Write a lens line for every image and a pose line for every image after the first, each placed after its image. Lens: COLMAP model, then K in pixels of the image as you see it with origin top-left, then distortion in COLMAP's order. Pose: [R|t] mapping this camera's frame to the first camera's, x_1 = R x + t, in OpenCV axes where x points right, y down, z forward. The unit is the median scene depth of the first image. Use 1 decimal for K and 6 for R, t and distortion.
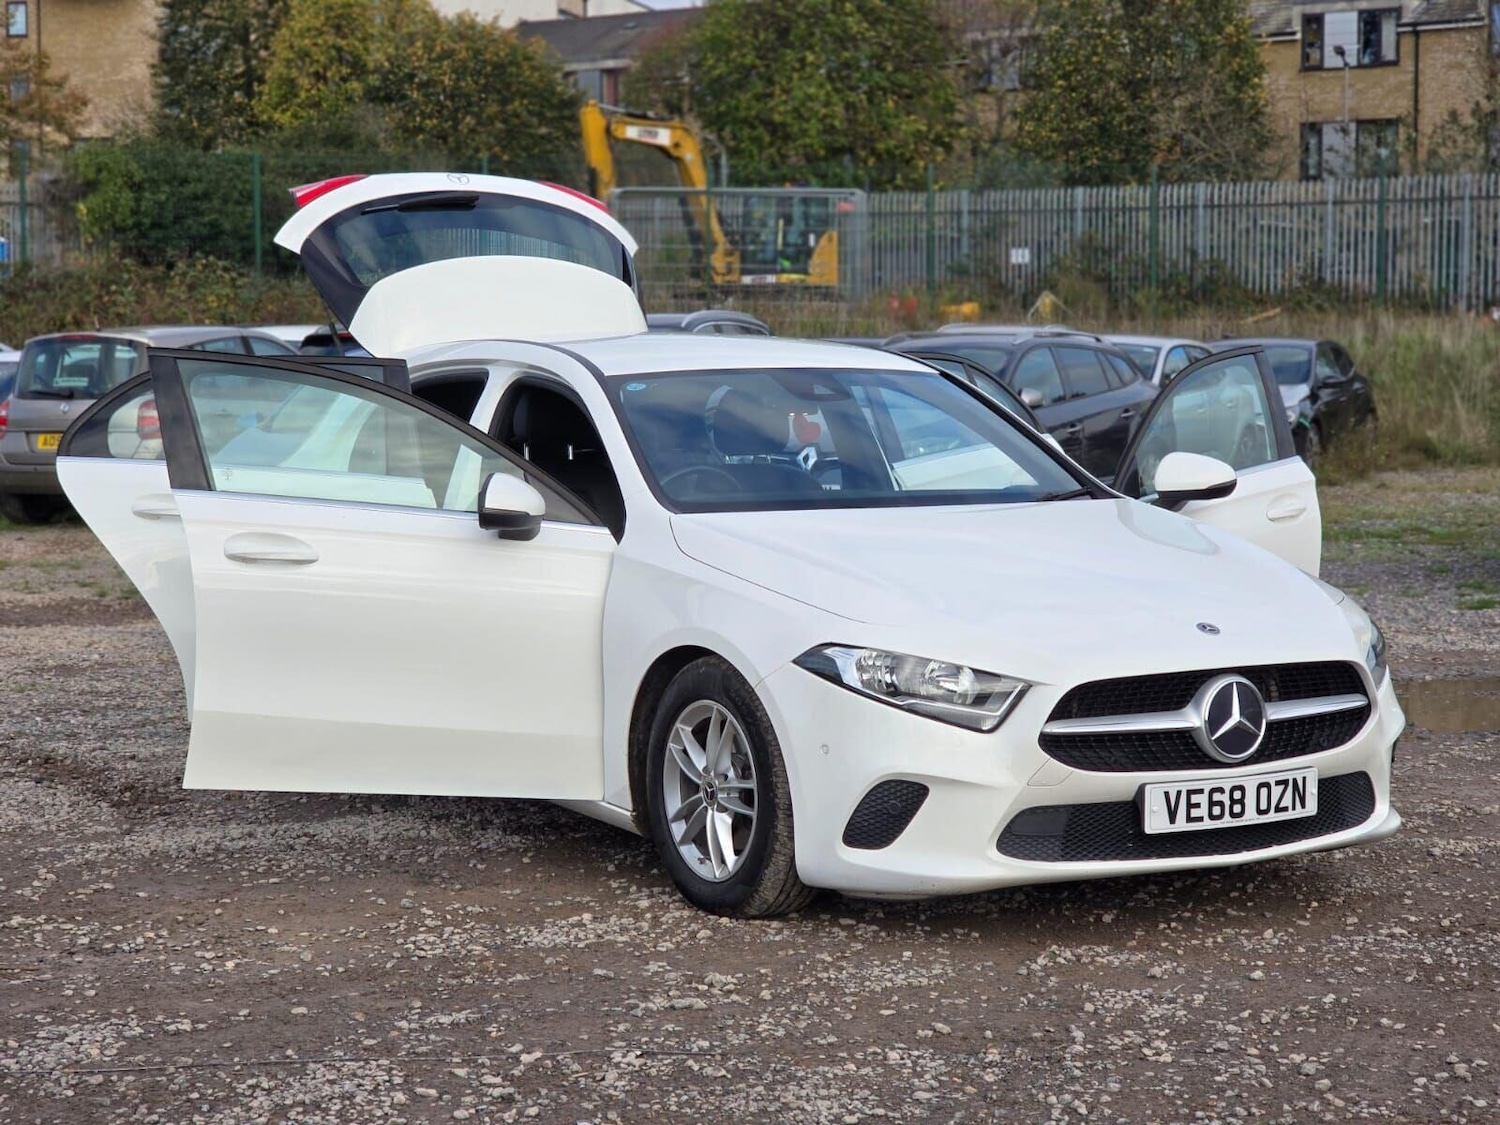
lens RADIAL K [[2721.4, 0, 721.7], [0, 2721.4, 563.5], [0, 0, 1]] dist [0.068615, 0.134496]
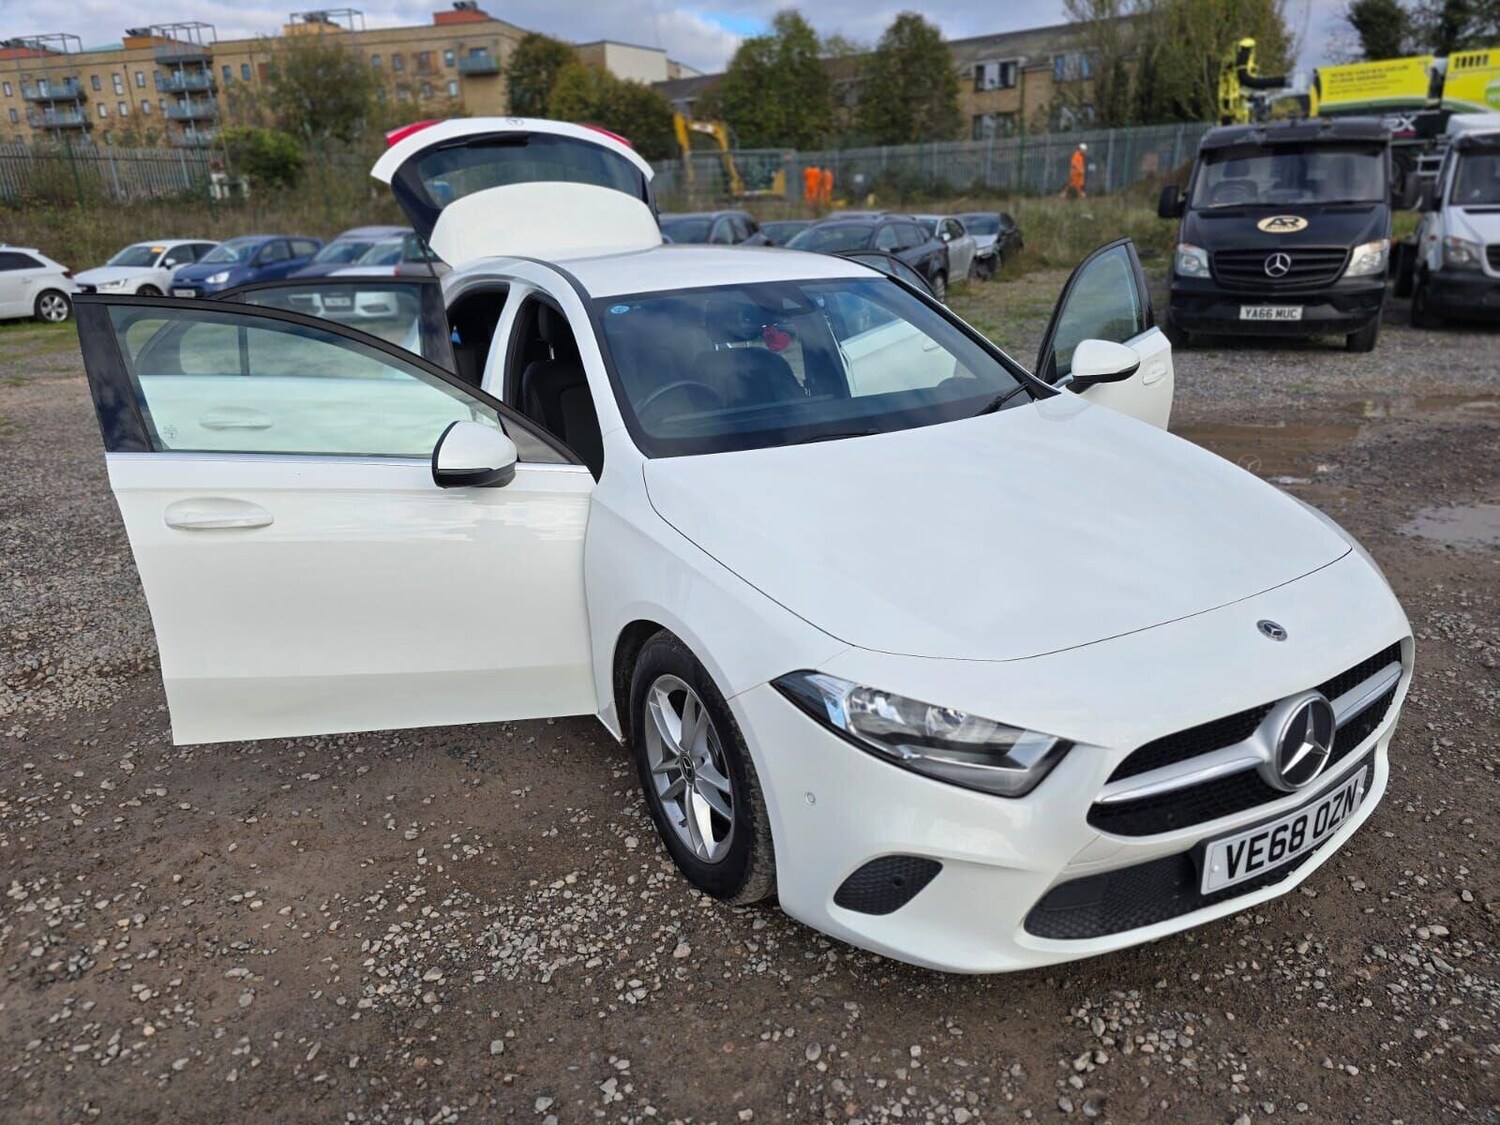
lens RADIAL K [[980.9, 0, 734.5], [0, 980.9, 561.6], [0, 0, 1]] dist [0.044806, -0.001325]
pose [[0.999564, -0.026147, -0.013683, 0.015607], [0.028747, 0.967495, 0.251250, -0.060724], [0.006669, -0.251534, 0.967825, 0.561699]]
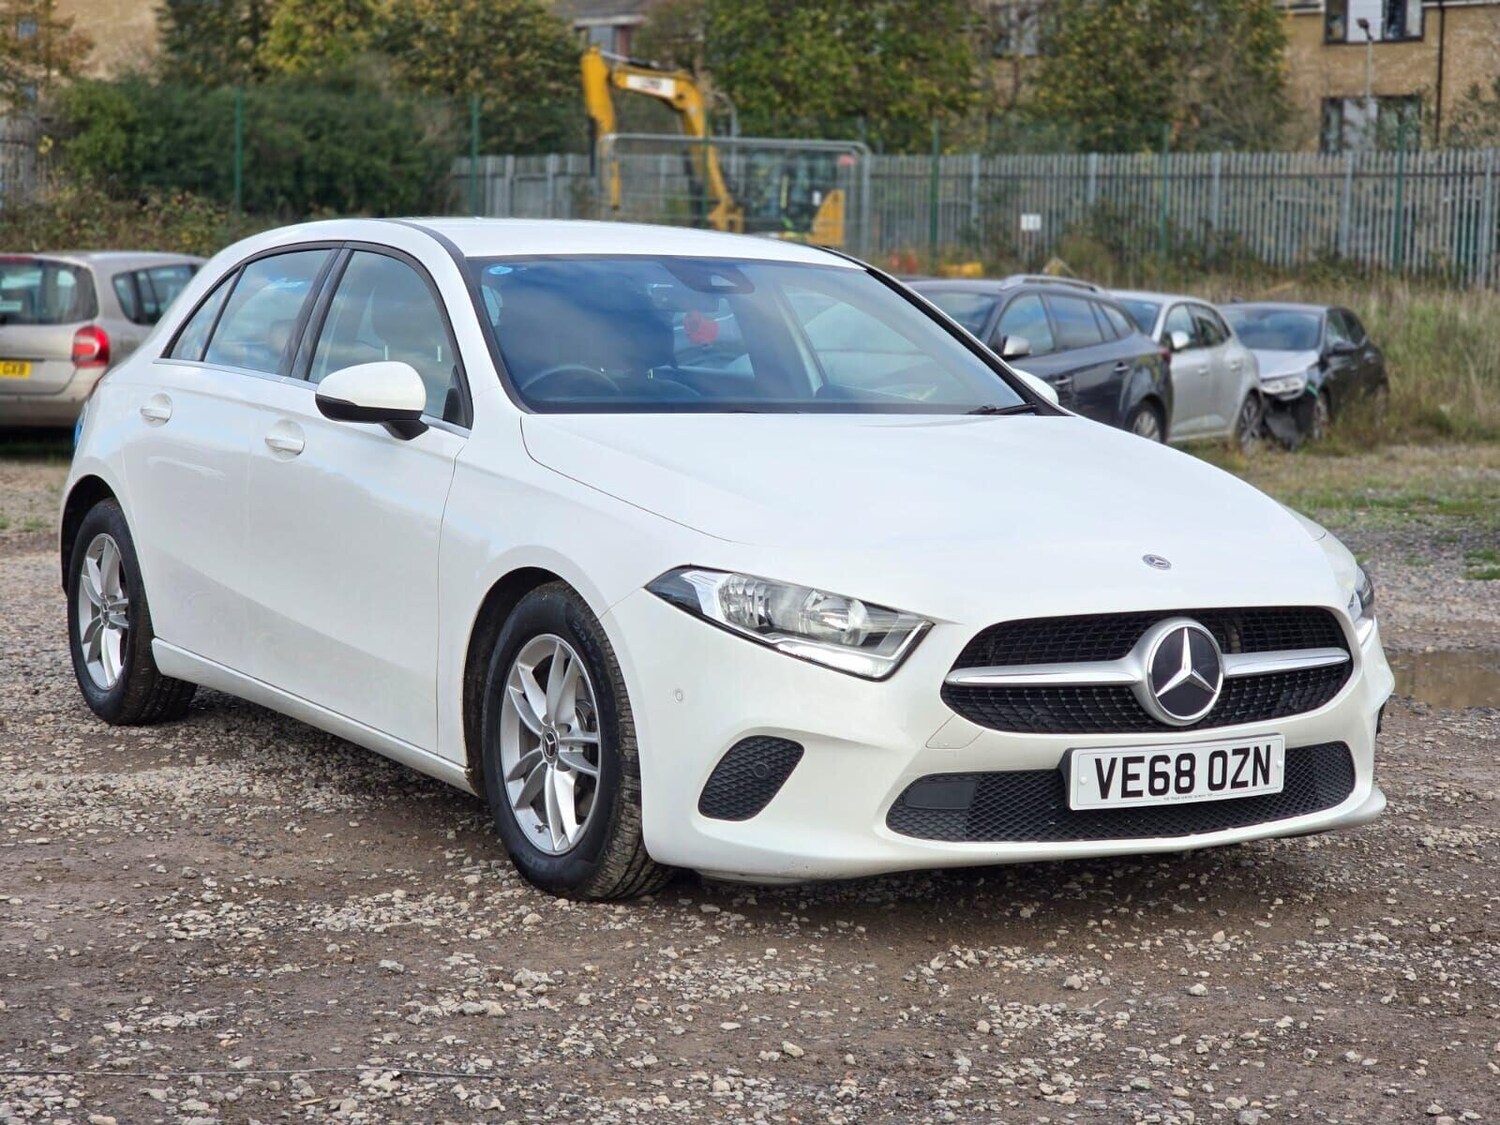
lens RADIAL K [[2742.4, 0, 747.9], [0, 2742.4, 551.3], [0, 0, 1]] dist [0.085543, -0.108270]
pose [[0.999602, 0.027319, 0.007103, 0.039487], [-0.027363, 0.999607, 0.006135, 0.015015], [-0.006933, -0.006327, 0.999956, 0.140377]]
